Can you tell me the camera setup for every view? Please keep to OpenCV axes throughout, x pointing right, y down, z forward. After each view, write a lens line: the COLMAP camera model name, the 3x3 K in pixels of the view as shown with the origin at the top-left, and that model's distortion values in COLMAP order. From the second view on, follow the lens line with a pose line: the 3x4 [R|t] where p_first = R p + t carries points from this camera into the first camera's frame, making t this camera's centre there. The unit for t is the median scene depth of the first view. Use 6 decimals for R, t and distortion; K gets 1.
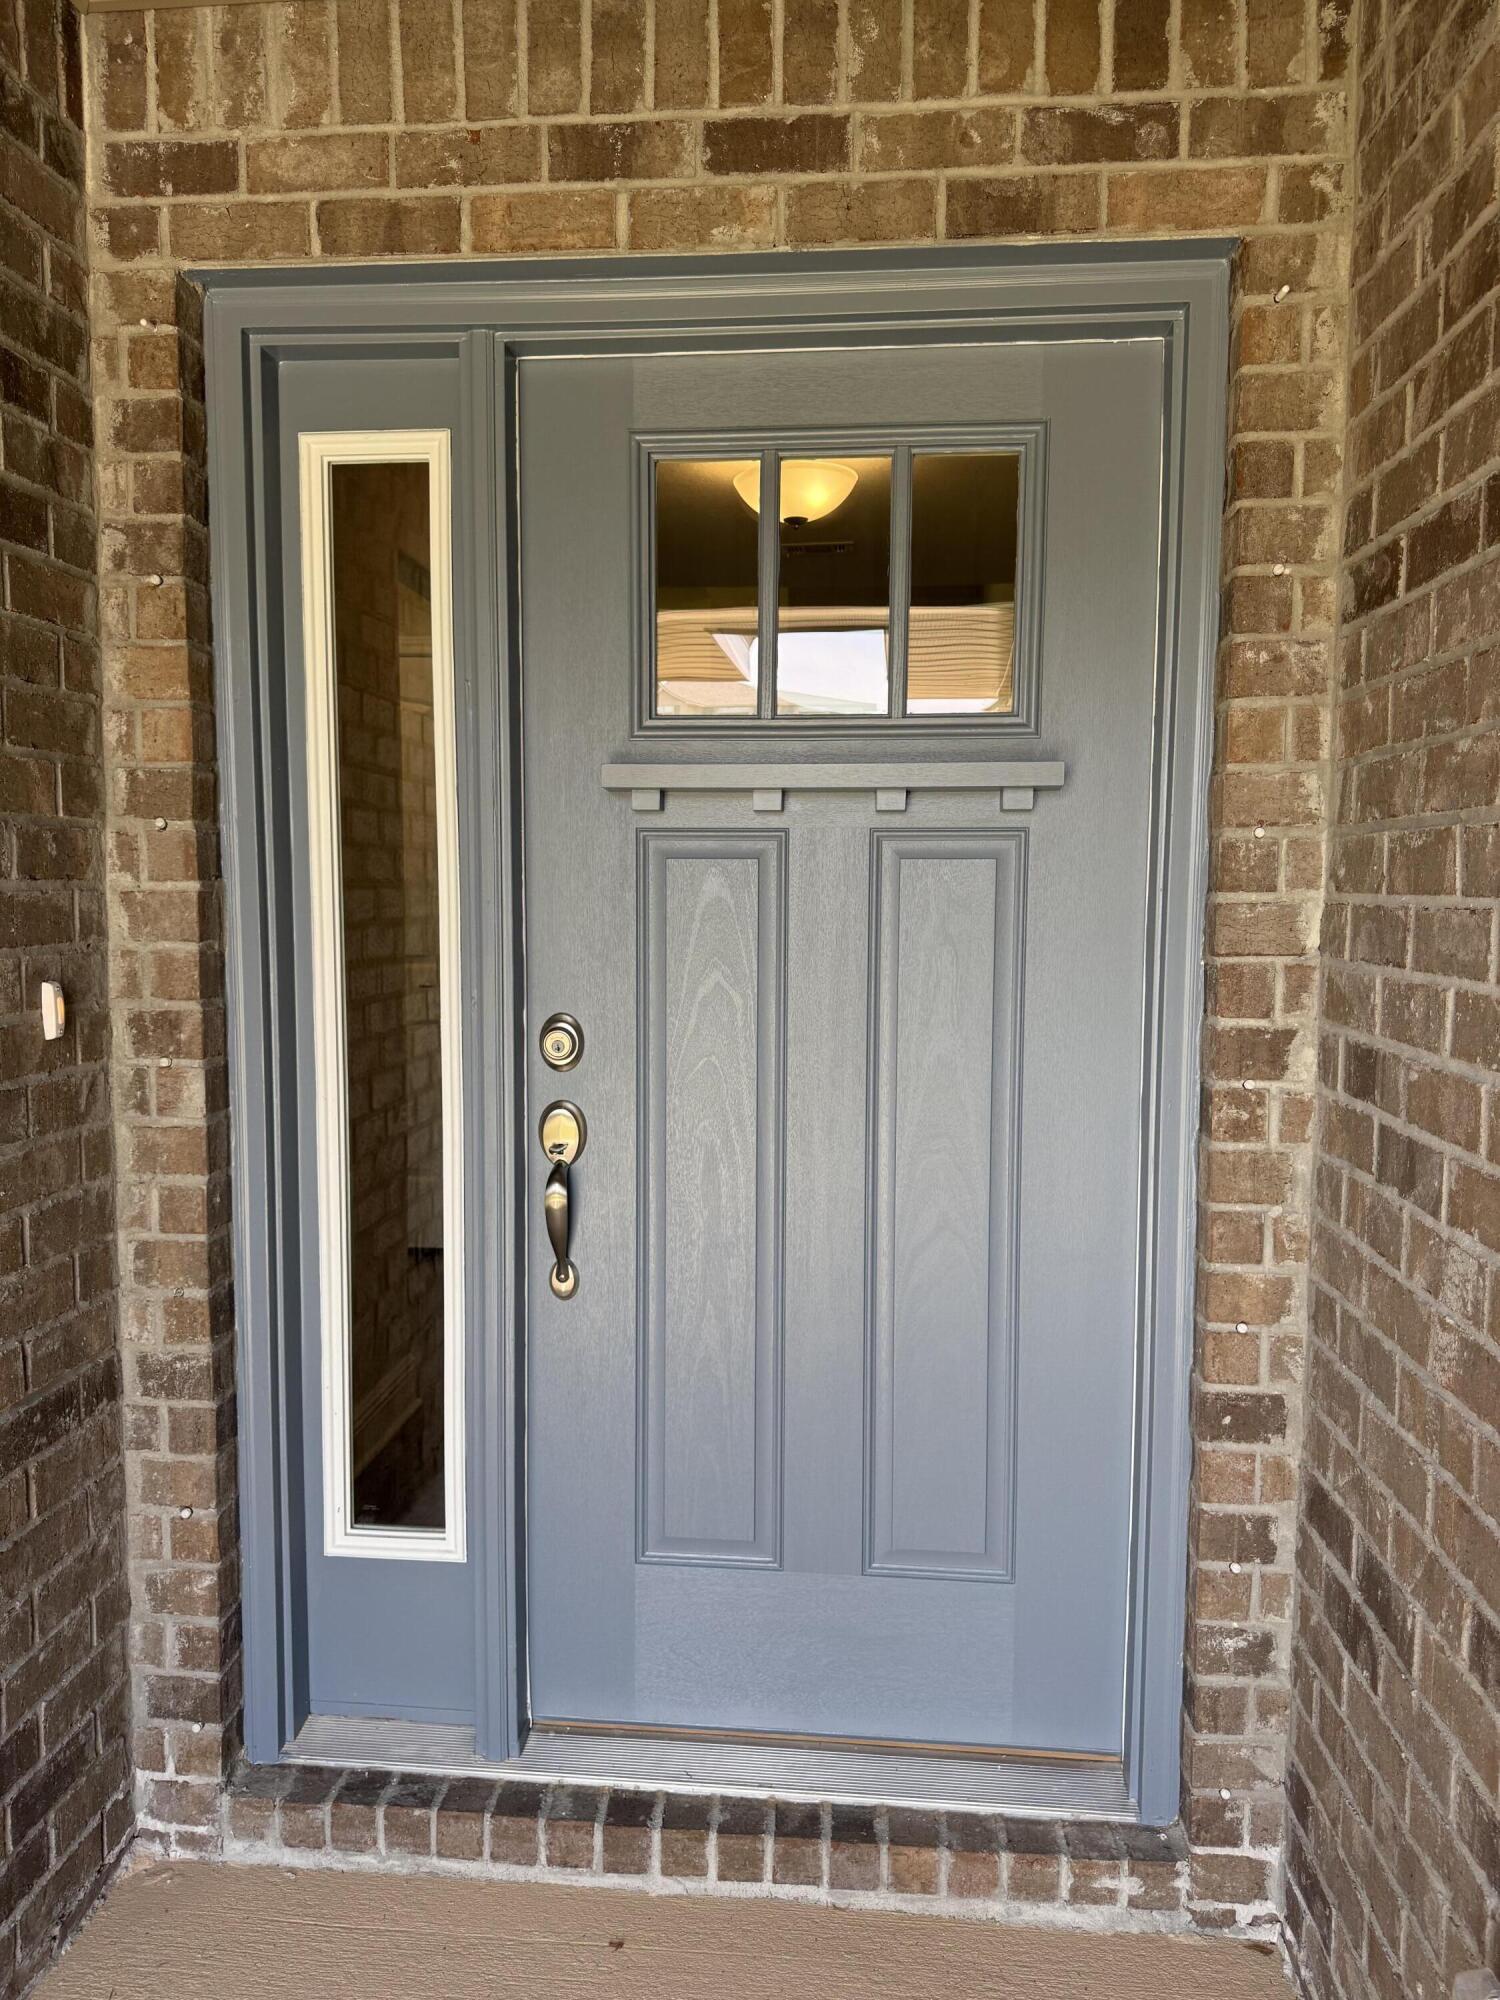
lens RADIAL K [[1426.4, 0, 754.4], [0, 1426.4, 1002.2], [0, 0, 1]] dist [-0.044069, 0.022761]
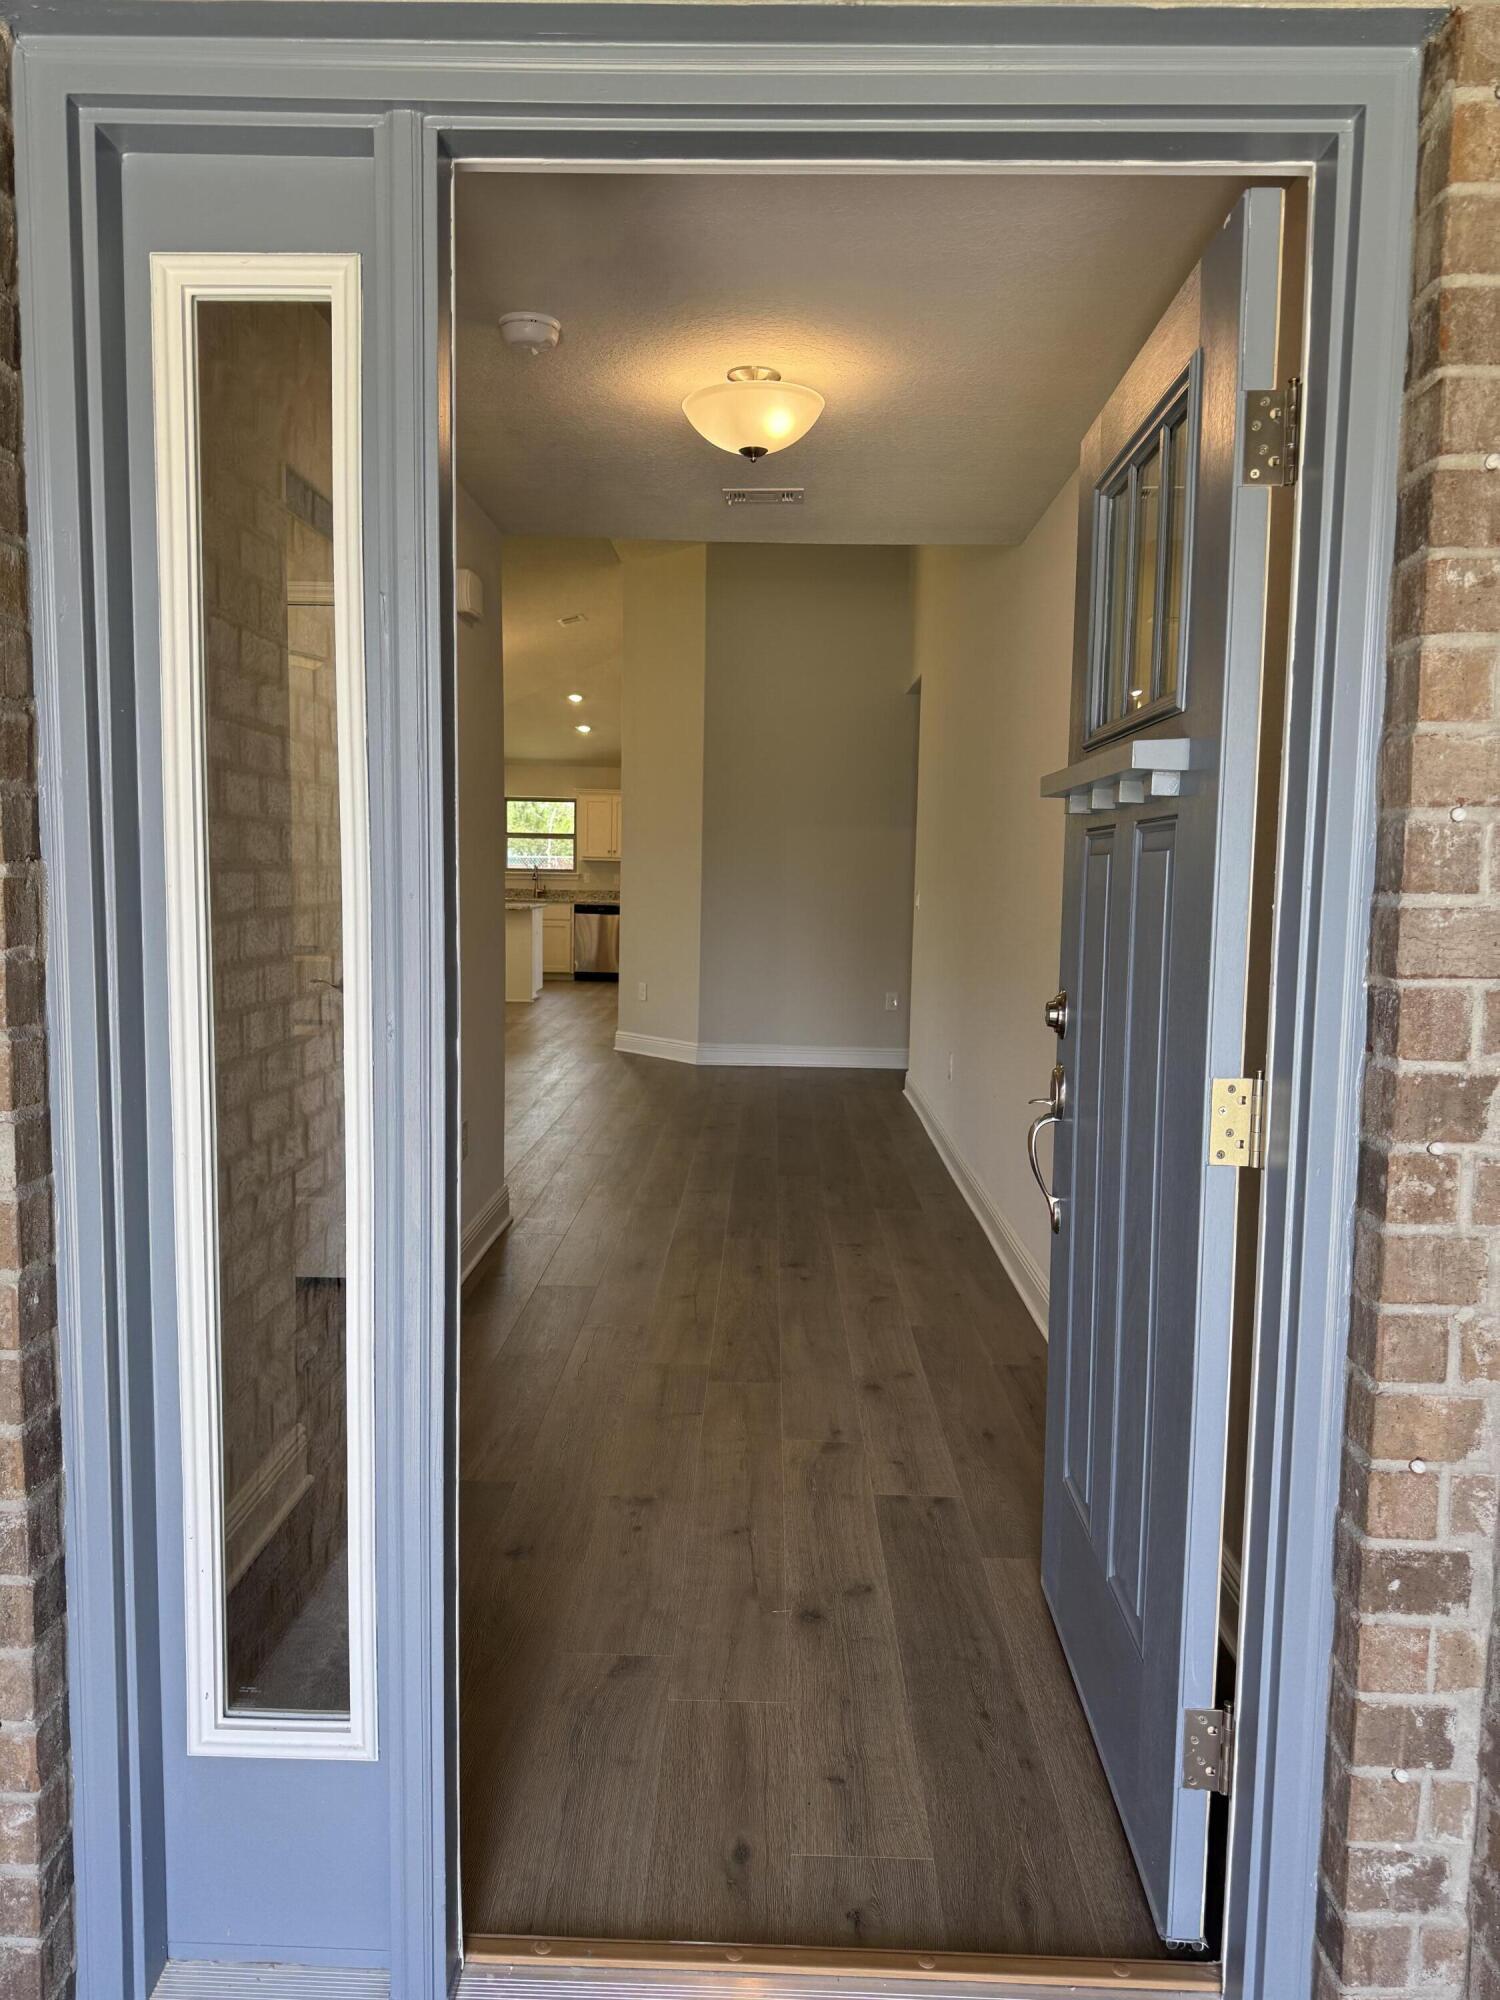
lens RADIAL K [[1426.4, 0, 742.1], [0, 1426.4, 998.1], [0, 0, 1]] dist [-0.044069, 0.022761]
pose [[0.997719, 0.004047, 0.067375, -0.065579], [-0.004741, 0.999937, 0.010139, -0.025847], [-0.067330, -0.010436, 0.997676, 0.254723]]
